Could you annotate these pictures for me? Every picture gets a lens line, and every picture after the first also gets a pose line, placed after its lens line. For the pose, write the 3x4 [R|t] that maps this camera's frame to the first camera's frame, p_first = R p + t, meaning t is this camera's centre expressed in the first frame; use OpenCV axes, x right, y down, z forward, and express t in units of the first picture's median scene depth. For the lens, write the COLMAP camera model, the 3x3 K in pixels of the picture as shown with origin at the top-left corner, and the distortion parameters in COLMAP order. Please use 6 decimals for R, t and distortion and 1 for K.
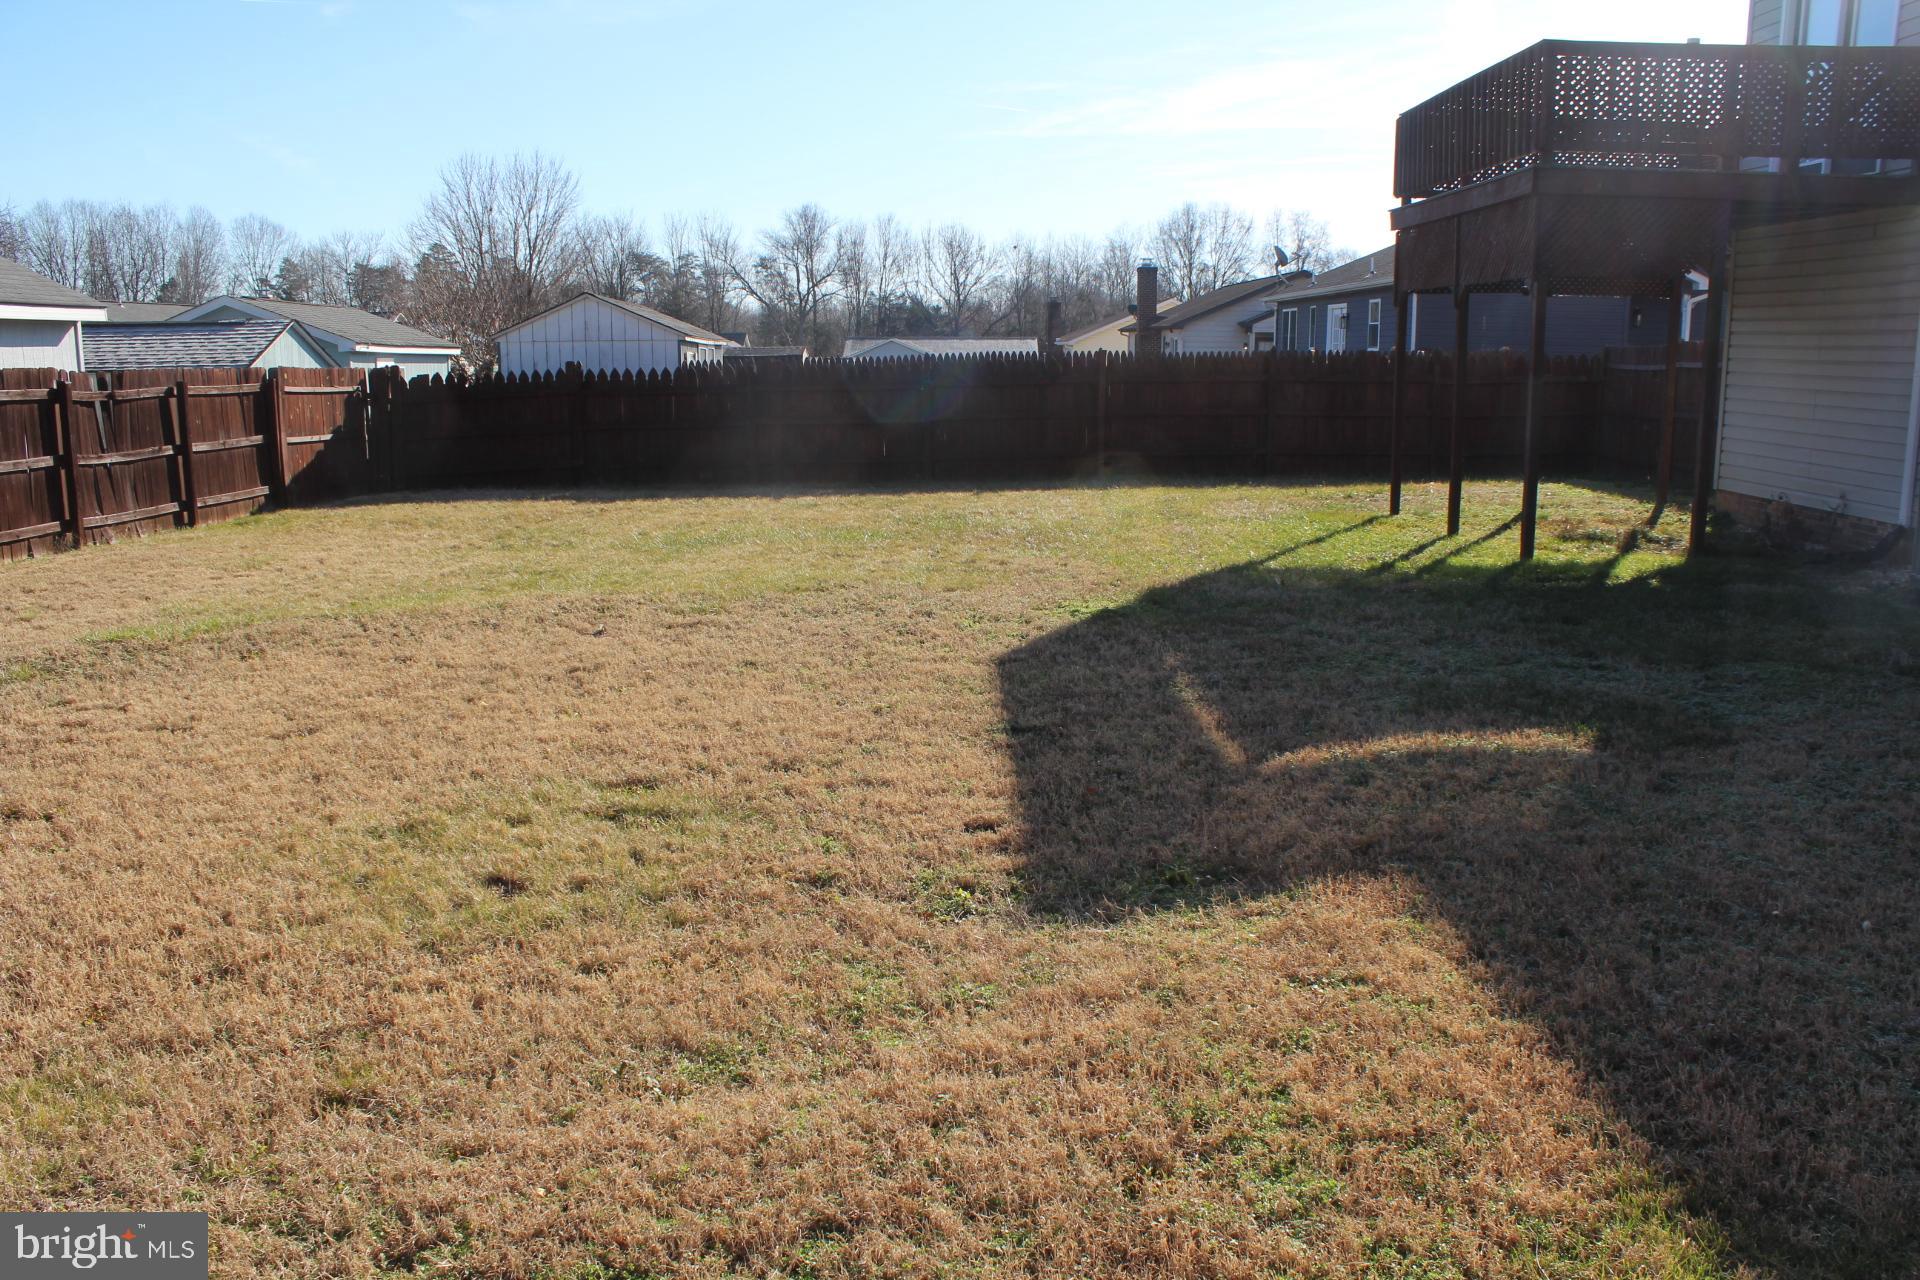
lens RADIAL K [[1602.8, 0, 970.6], [0, 1602.8, 660.7], [0, 0, 1]] dist [-0.171732, 0.146770]
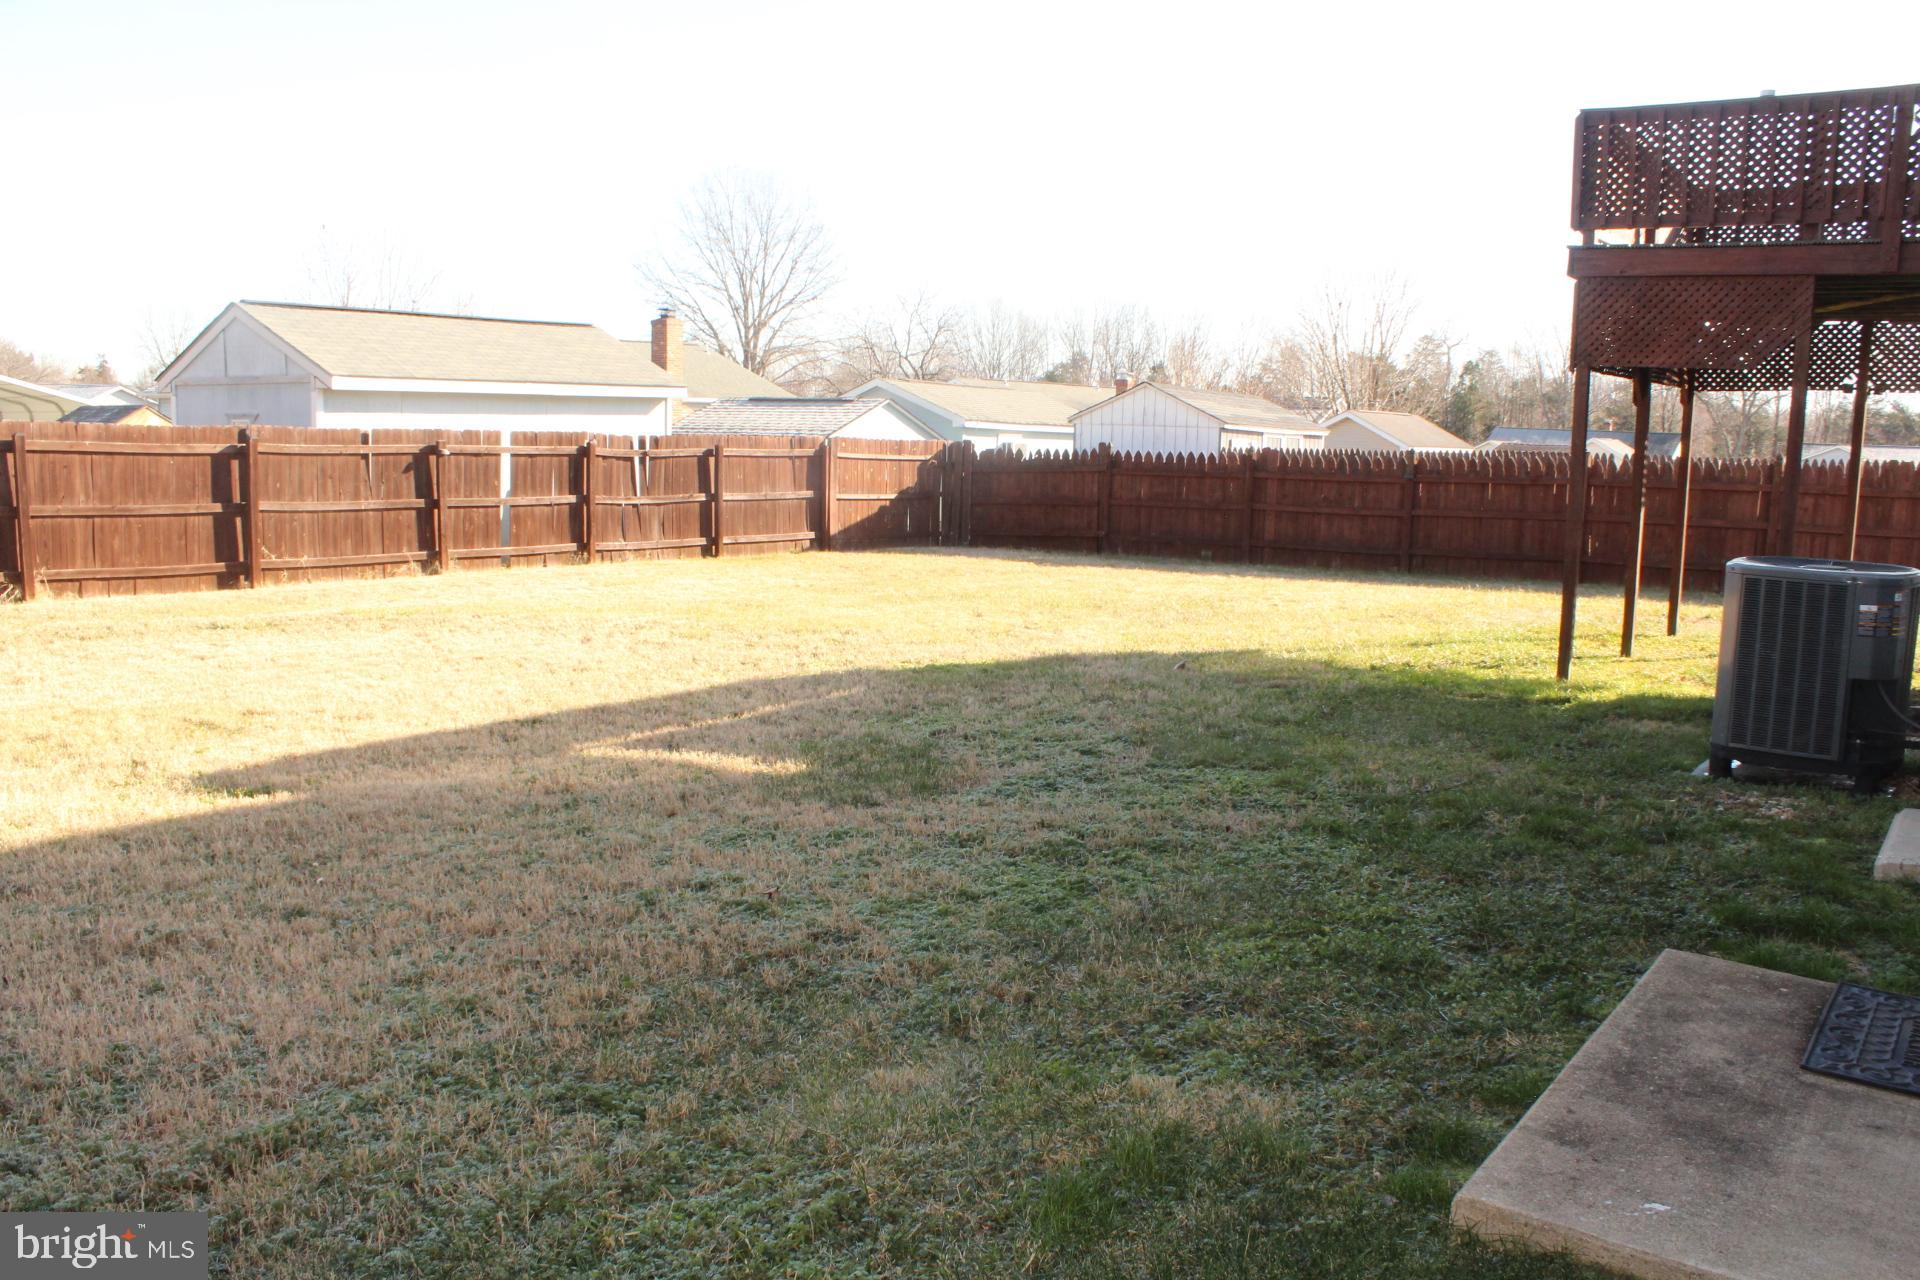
lens RADIAL K [[1602.8, 0, 970.6], [0, 1602.8, 660.7], [0, 0, 1]] dist [-0.171732, 0.146770]
pose [[0.809253, 0.101594, -0.578608, 0.956670], [-0.133041, 0.991037, -0.012064, -0.029733], [0.572197, 0.086742, 0.815516, 0.109129]]
